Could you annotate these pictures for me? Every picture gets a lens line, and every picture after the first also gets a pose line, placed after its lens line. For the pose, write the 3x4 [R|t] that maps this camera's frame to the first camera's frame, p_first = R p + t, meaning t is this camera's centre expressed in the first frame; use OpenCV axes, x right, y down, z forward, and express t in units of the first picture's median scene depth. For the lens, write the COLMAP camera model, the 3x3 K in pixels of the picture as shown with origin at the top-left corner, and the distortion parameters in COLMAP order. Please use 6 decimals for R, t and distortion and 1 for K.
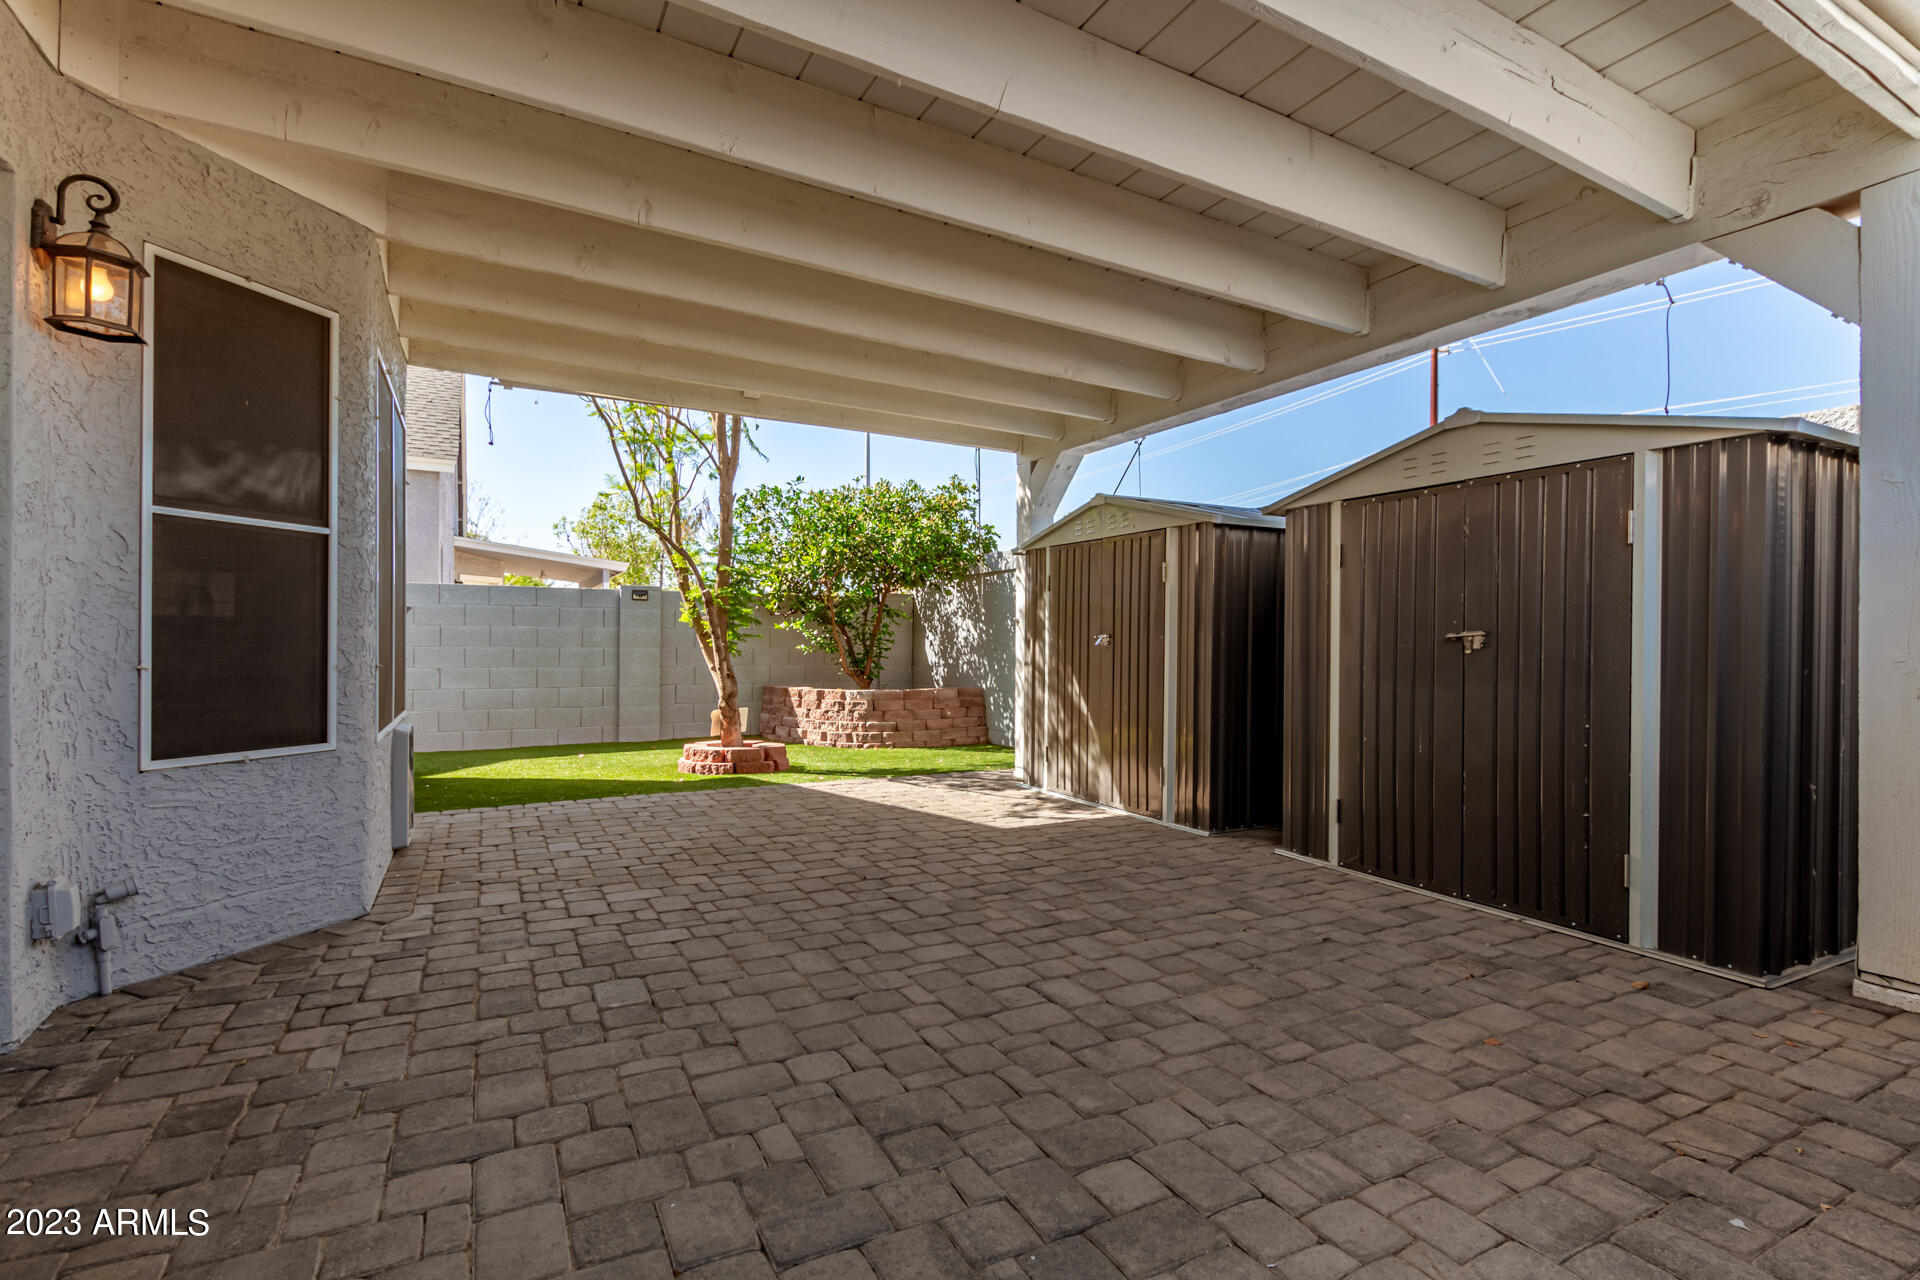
lens RADIAL K [[899.7, 0, 973.0], [0, 899.7, 645.2], [0, 0, 1]] dist [0.009246, -0.000473]
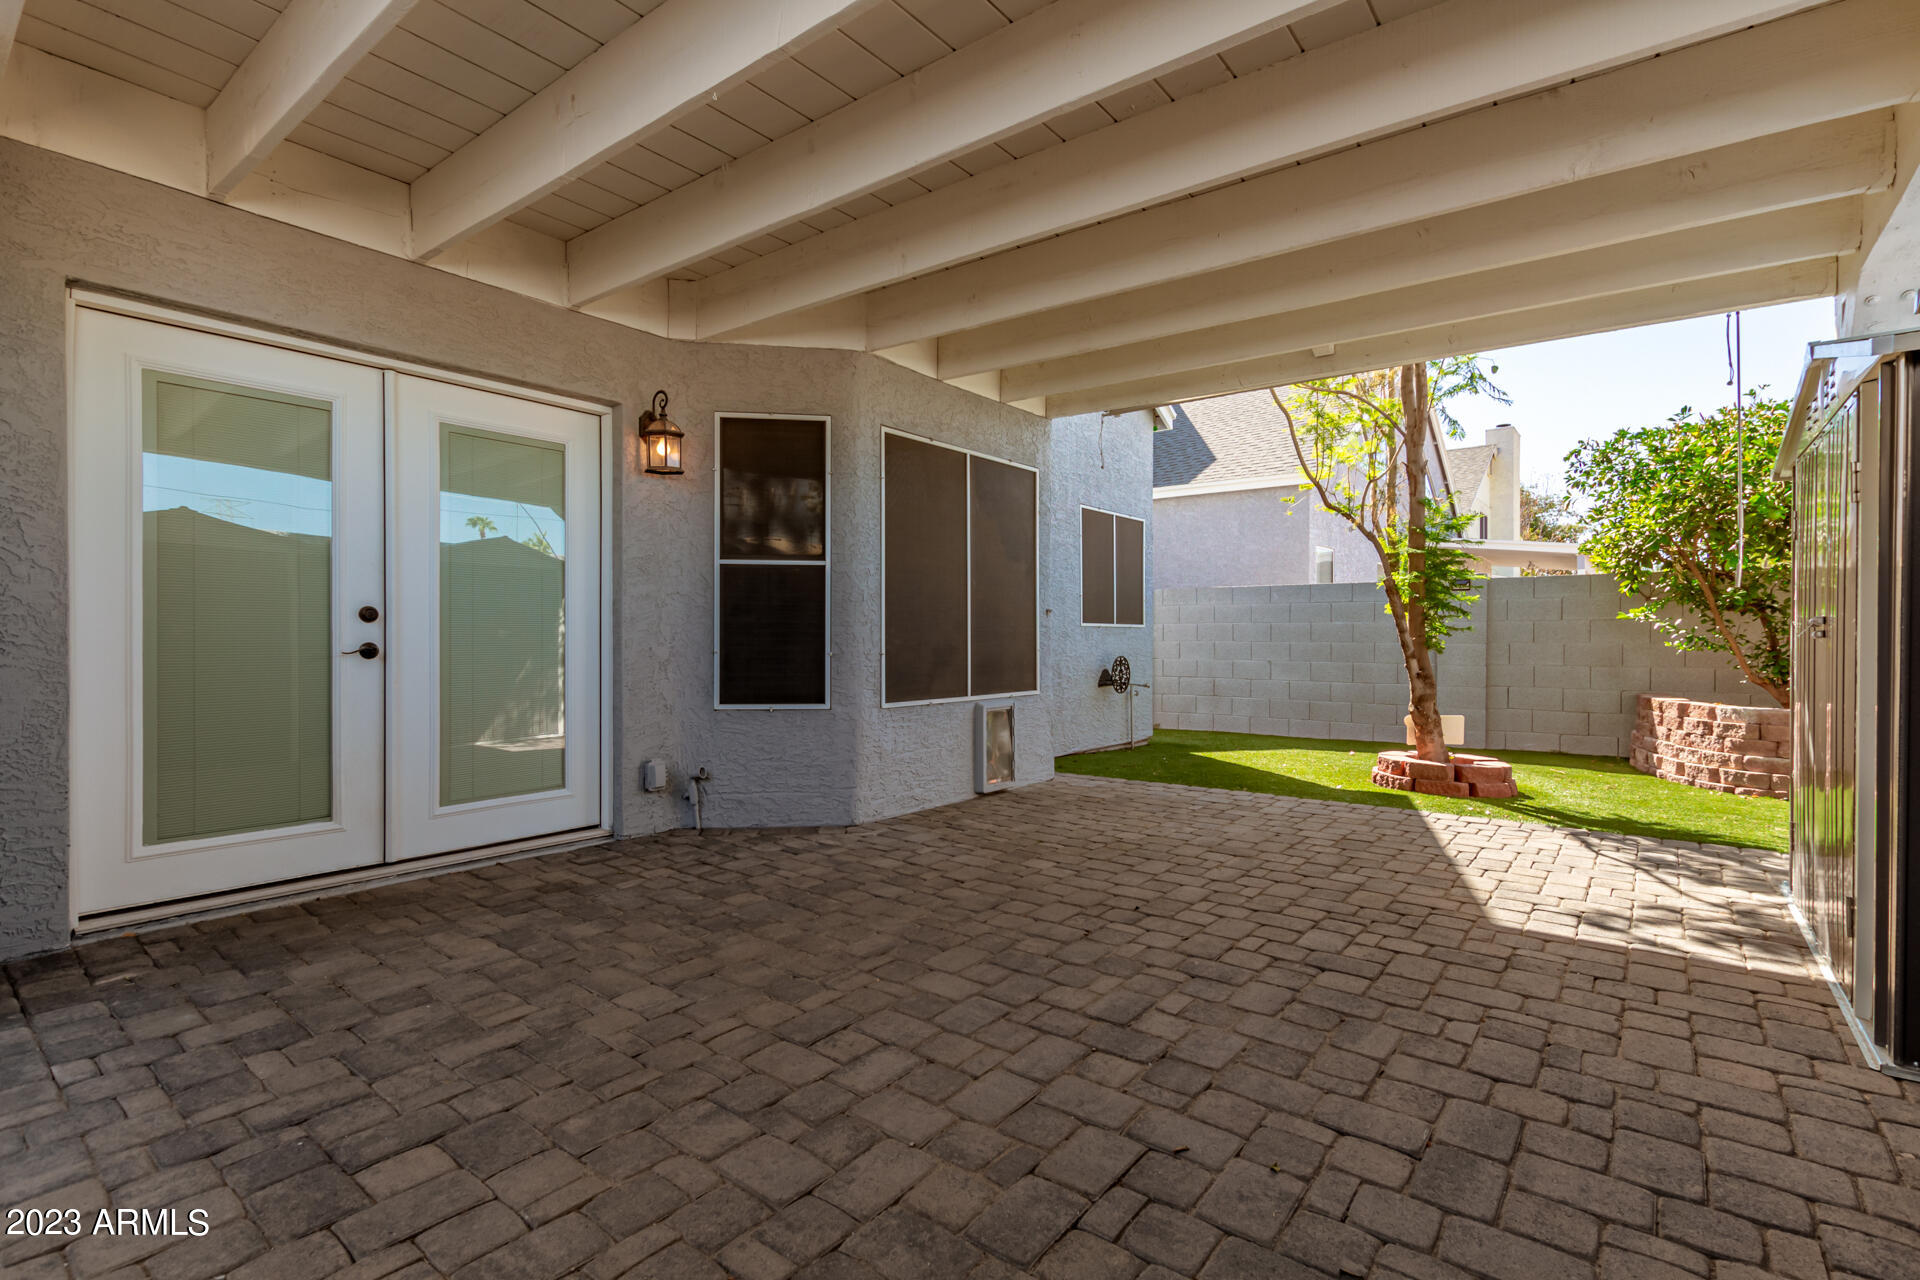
lens RADIAL K [[877.9, 0, 990.0], [0, 877.9, 640.6], [0, 0, 1]] dist [0.007457, -0.000654]
pose [[0.409952, -0.000576, -0.912107, 0.679800], [-0.000534, 0.999999, -0.000872, 0.003828], [0.912107, 0.000844, 0.409952, 0.608378]]
